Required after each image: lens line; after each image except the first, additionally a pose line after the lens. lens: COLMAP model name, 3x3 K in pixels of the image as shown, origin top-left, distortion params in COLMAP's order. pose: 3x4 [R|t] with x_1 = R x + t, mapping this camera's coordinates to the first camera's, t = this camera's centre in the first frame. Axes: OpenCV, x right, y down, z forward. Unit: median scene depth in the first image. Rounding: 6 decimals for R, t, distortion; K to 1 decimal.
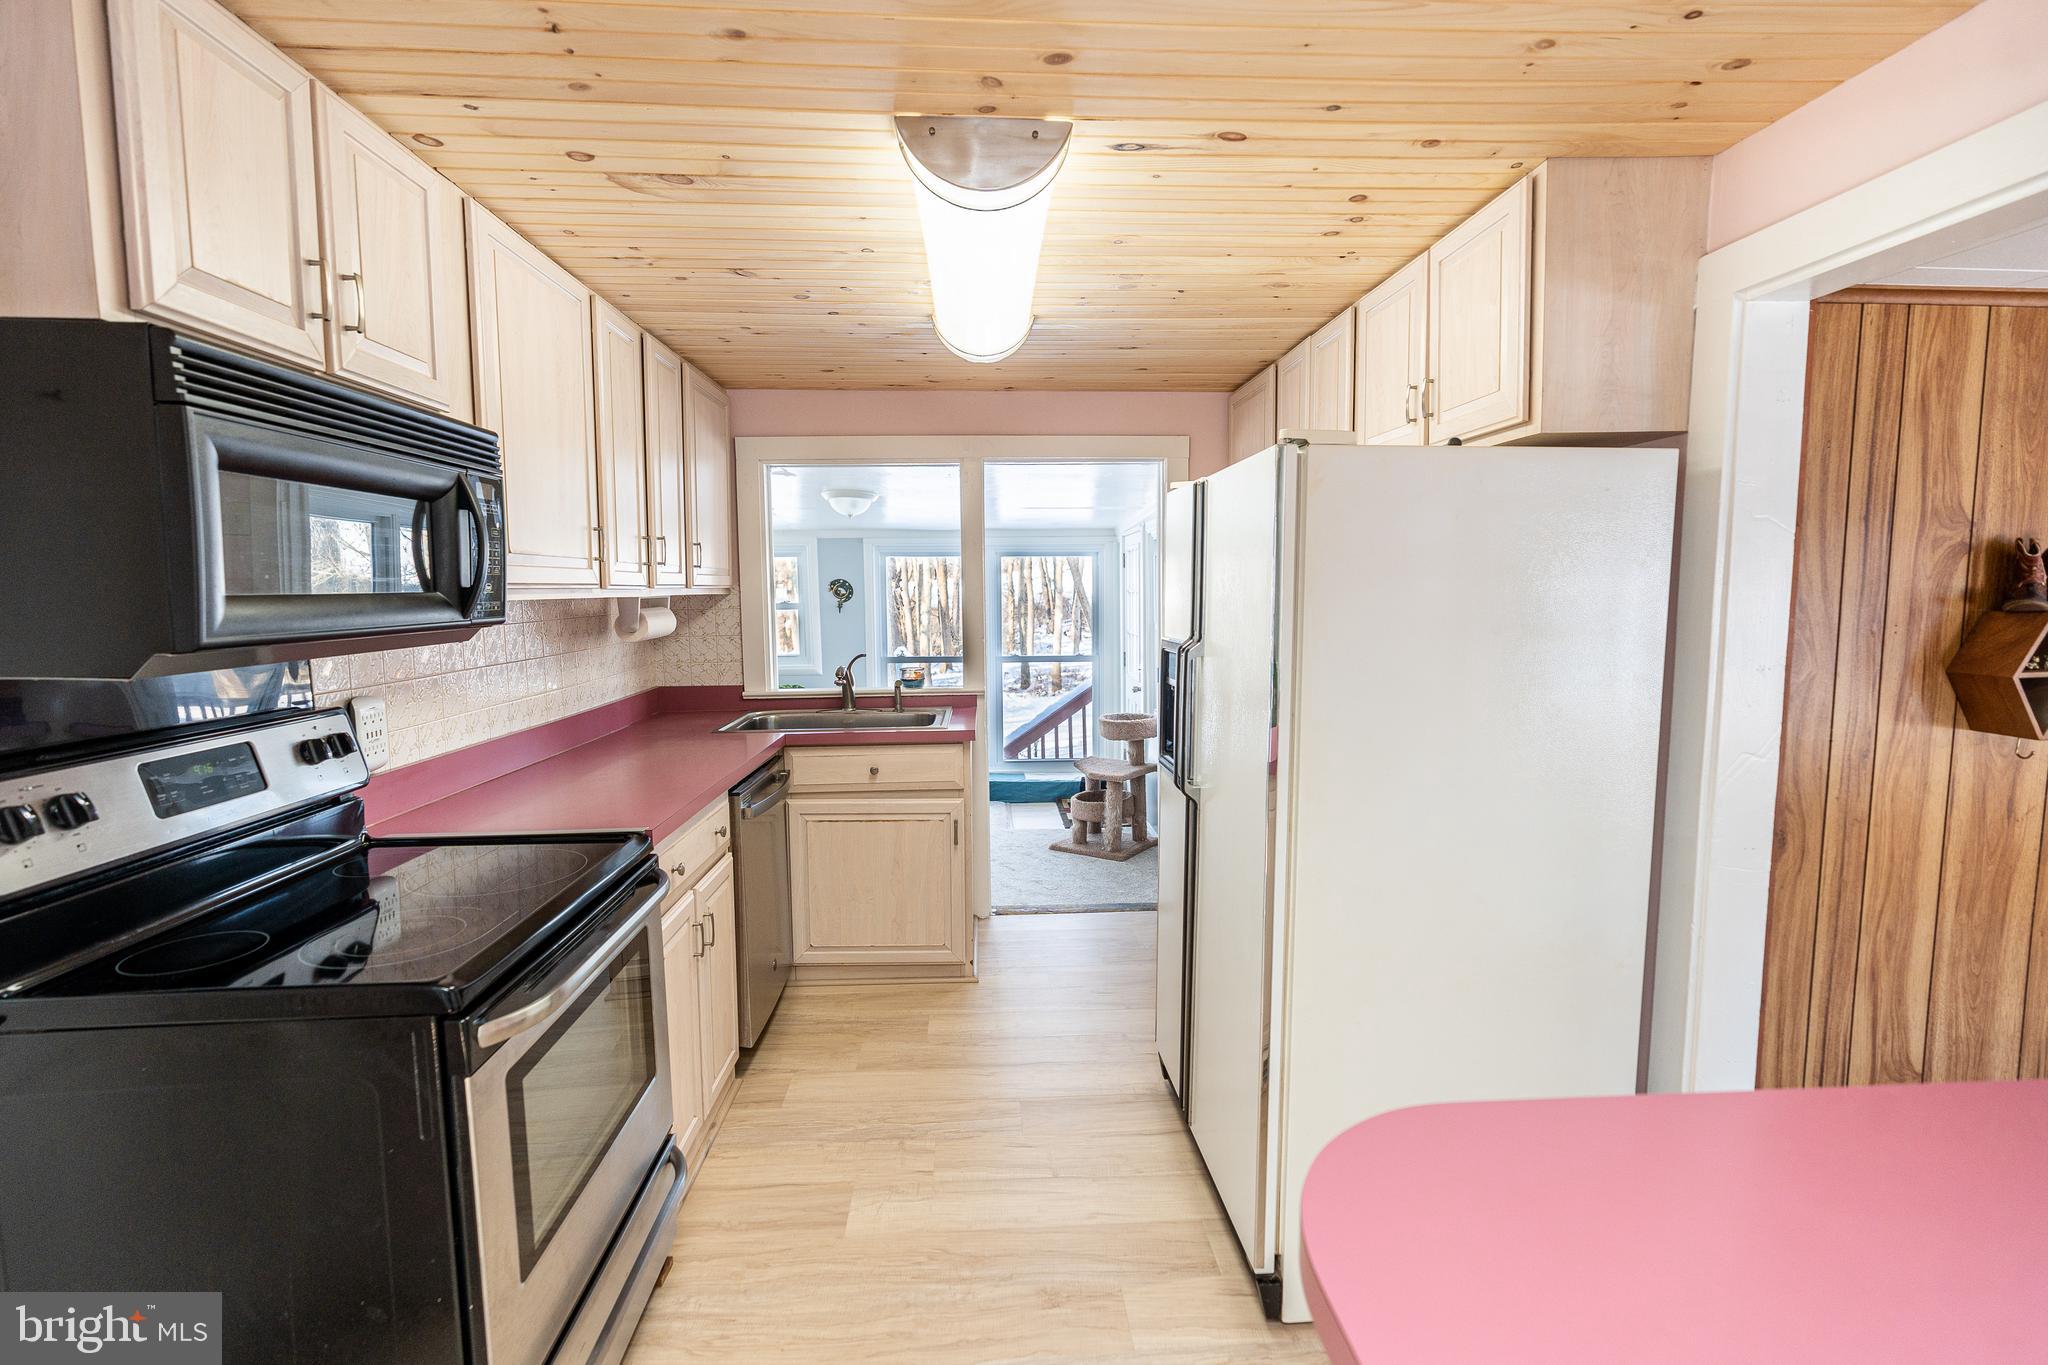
lens RADIAL K [[929.8, 0, 1021.6], [0, 929.8, 671.0], [0, 0, 1]] dist [-0.001890, -0.000093]
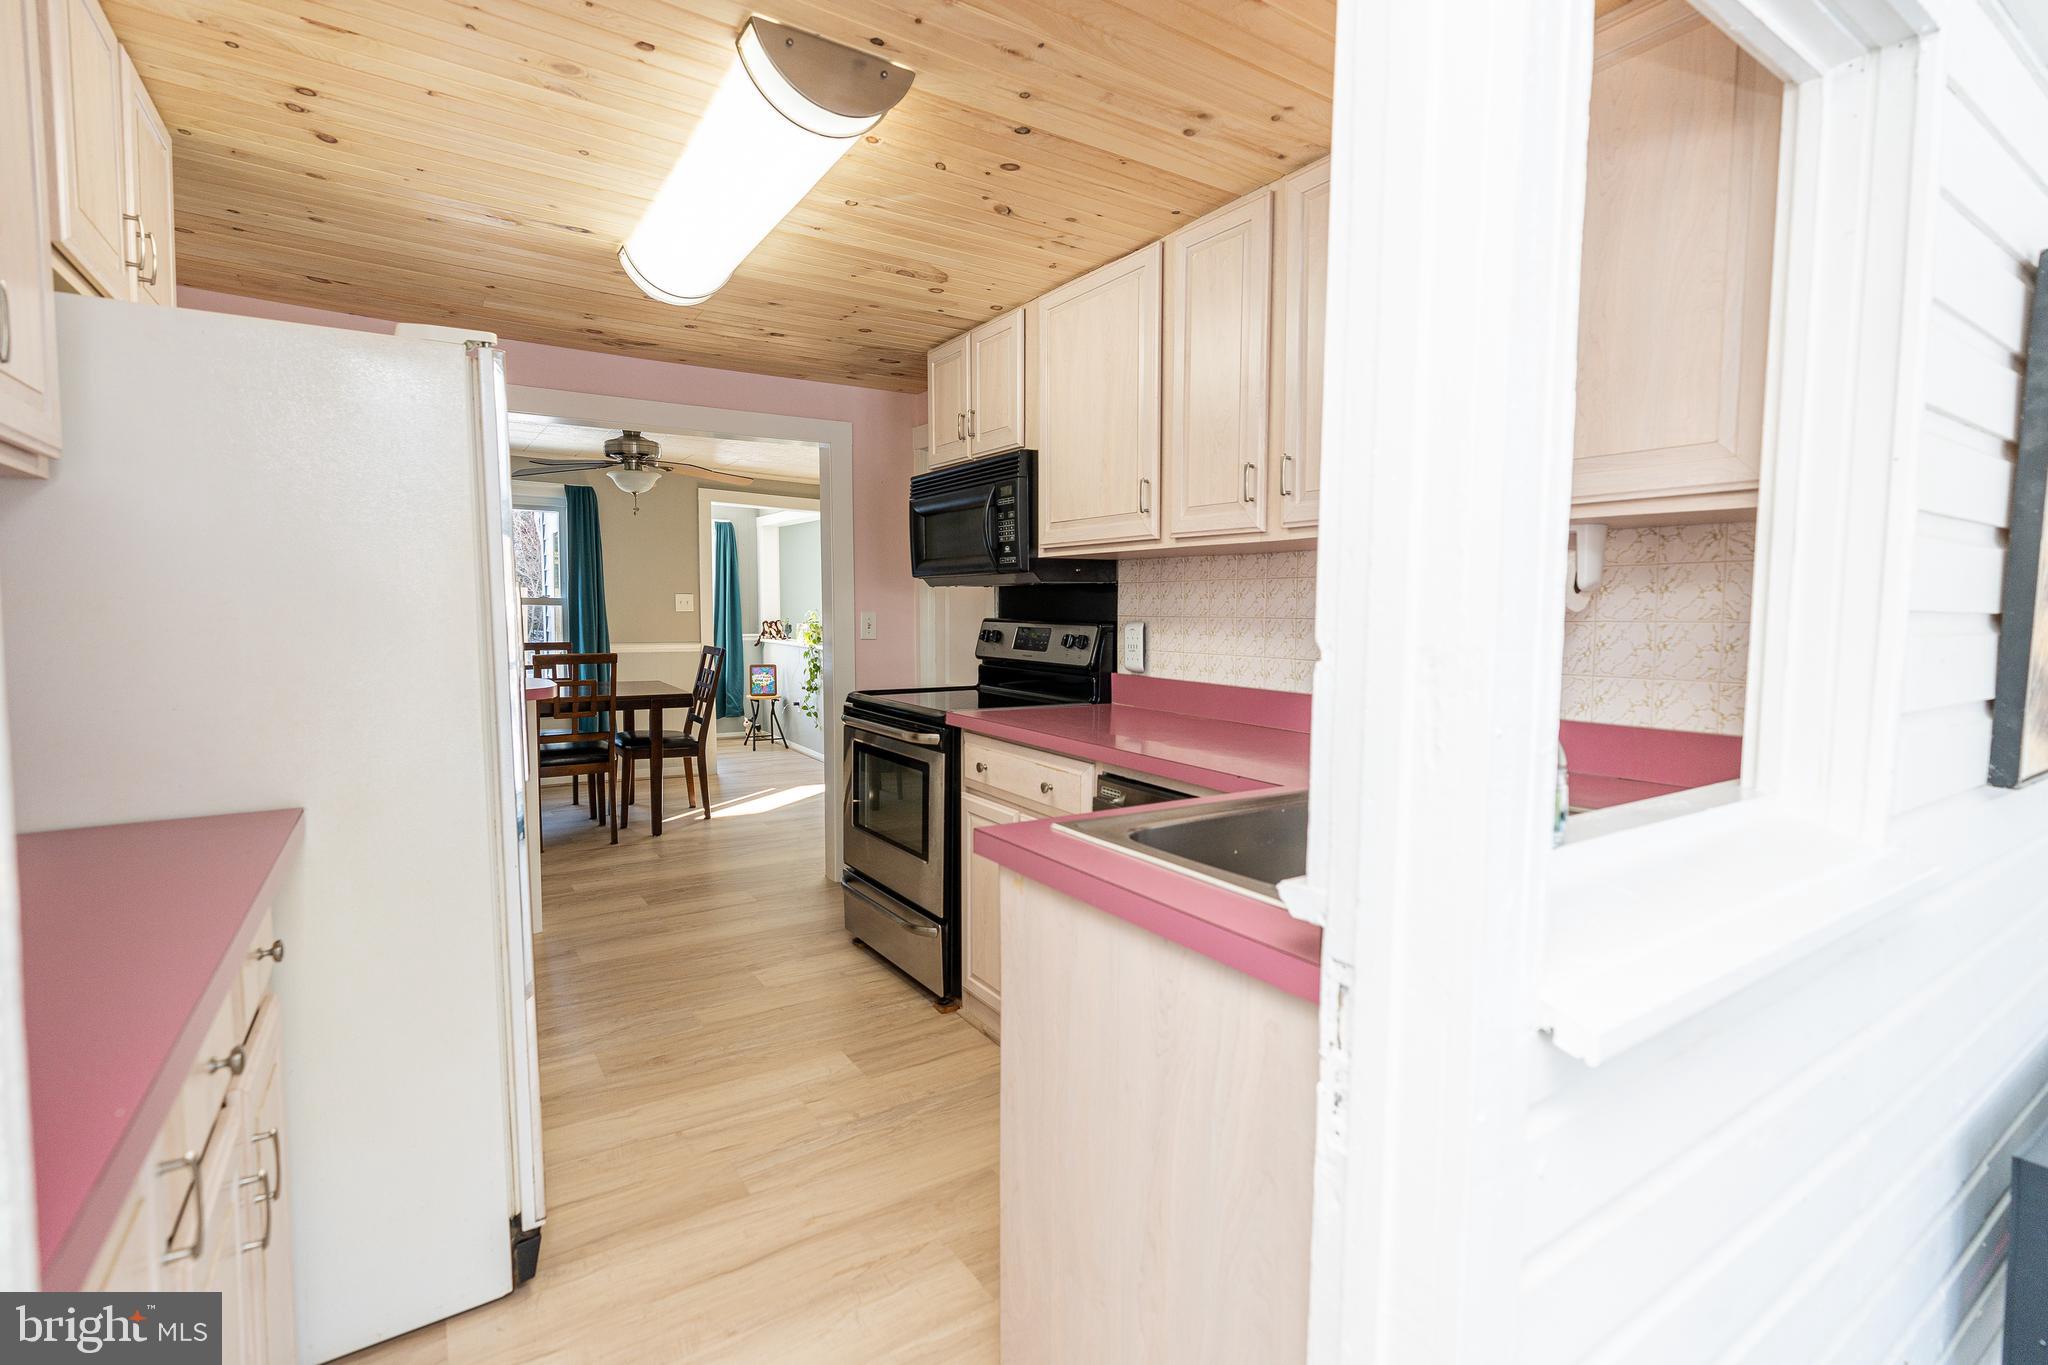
lens RADIAL K [[929.8, 0, 1014.8], [0, 929.8, 676.1], [0, 0, 1]] dist [-0.001890, -0.000093]
pose [[-0.866900, 0.039554, -0.496910, 0.232650], [-0.043477, 0.987048, 0.154418, -0.114304], [0.496583, 0.155469, -0.853953, 2.287311]]
